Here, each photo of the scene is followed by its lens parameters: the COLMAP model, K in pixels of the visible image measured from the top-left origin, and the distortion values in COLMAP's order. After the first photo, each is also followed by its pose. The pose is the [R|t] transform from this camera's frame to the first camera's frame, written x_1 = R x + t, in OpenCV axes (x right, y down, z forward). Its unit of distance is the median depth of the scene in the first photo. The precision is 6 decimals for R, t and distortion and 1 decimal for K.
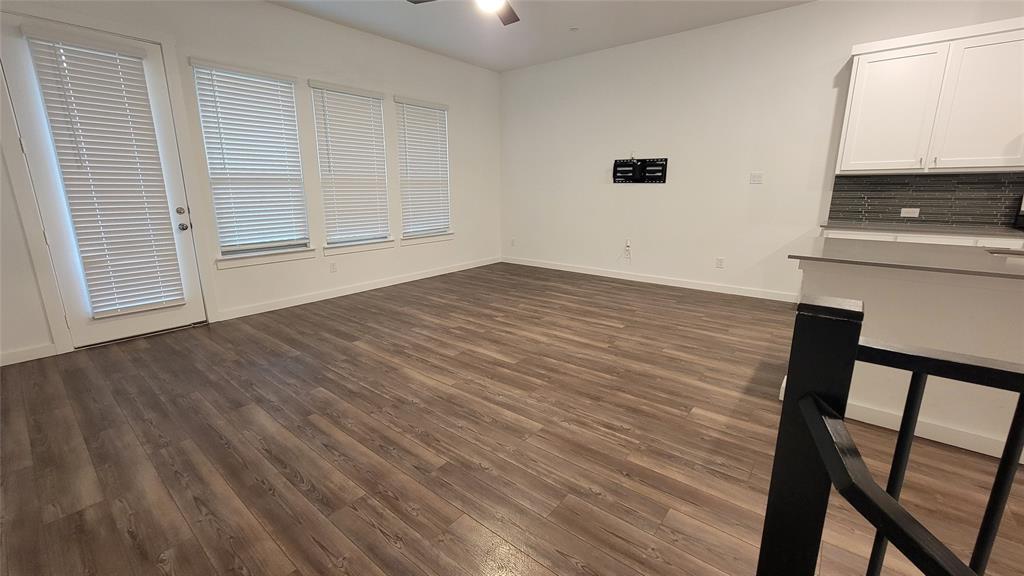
lens RADIAL K [[418.9, 0, 511.0], [0, 418.9, 281.2], [0, 0, 1]] dist [-0.004839, 0.000925]
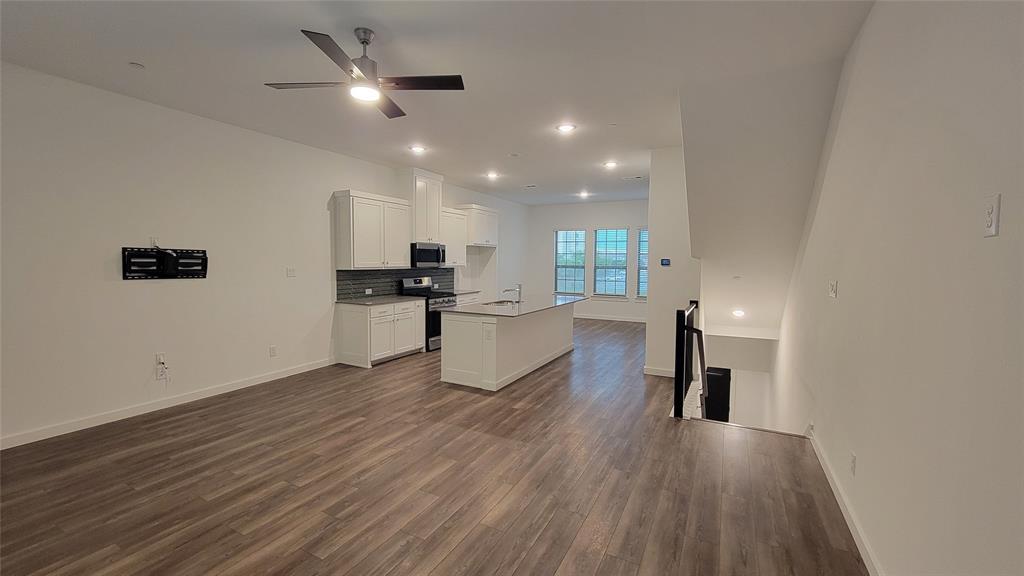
lens RADIAL K [[418.9, 0, 502.5], [0, 418.9, 283.9], [0, 0, 1]] dist [-0.004839, 0.000925]
pose [[-0.189821, -0.054340, 0.980314, -0.832340], [0.204776, 0.974317, 0.093659, -0.252899], [-0.960226, 0.218524, -0.173819, 0.804328]]
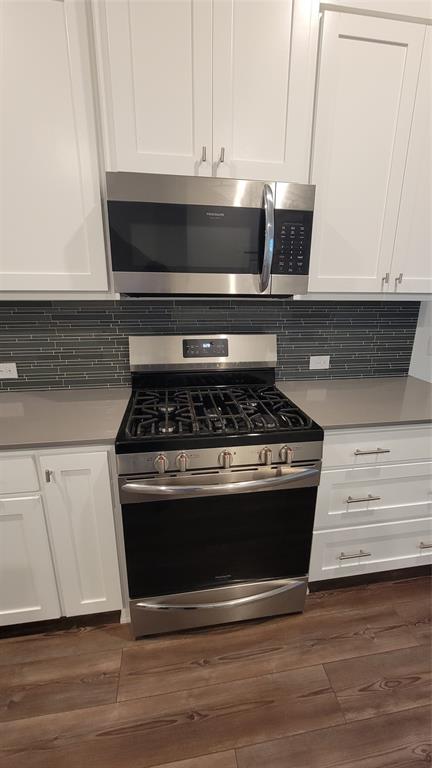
lens RADIAL K [[314.2, 0, 216.4], [0, 314.2, 382.8], [0, 0, 1]] dist [-0.004839, 0.000925]
pose [[0.668082, -0.215256, 0.712272, 0.885989], [0.152800, 0.976529, 0.151797, -0.176667], [-0.728230, 0.007422, 0.685293, 0.542581]]
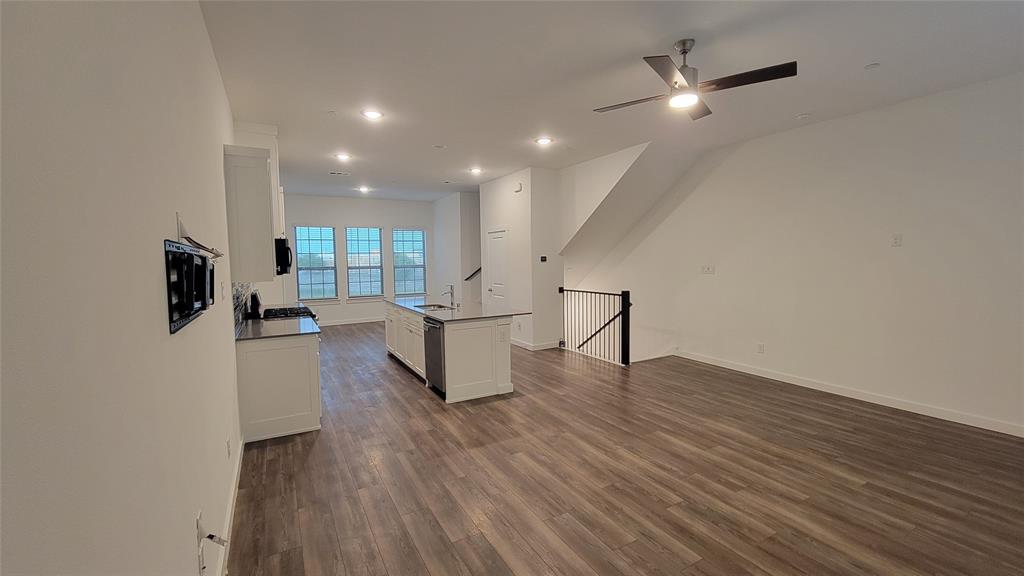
lens RADIAL K [[418.9, 0, 508.3], [0, 418.9, 291.1], [0, 0, 1]] dist [-0.004839, 0.000925]
pose [[-0.932032, -0.011482, 0.362195, -0.019626], [0.095661, 0.956248, 0.276477, -0.464951], [-0.349522, 0.292333, -0.890155, 1.736483]]
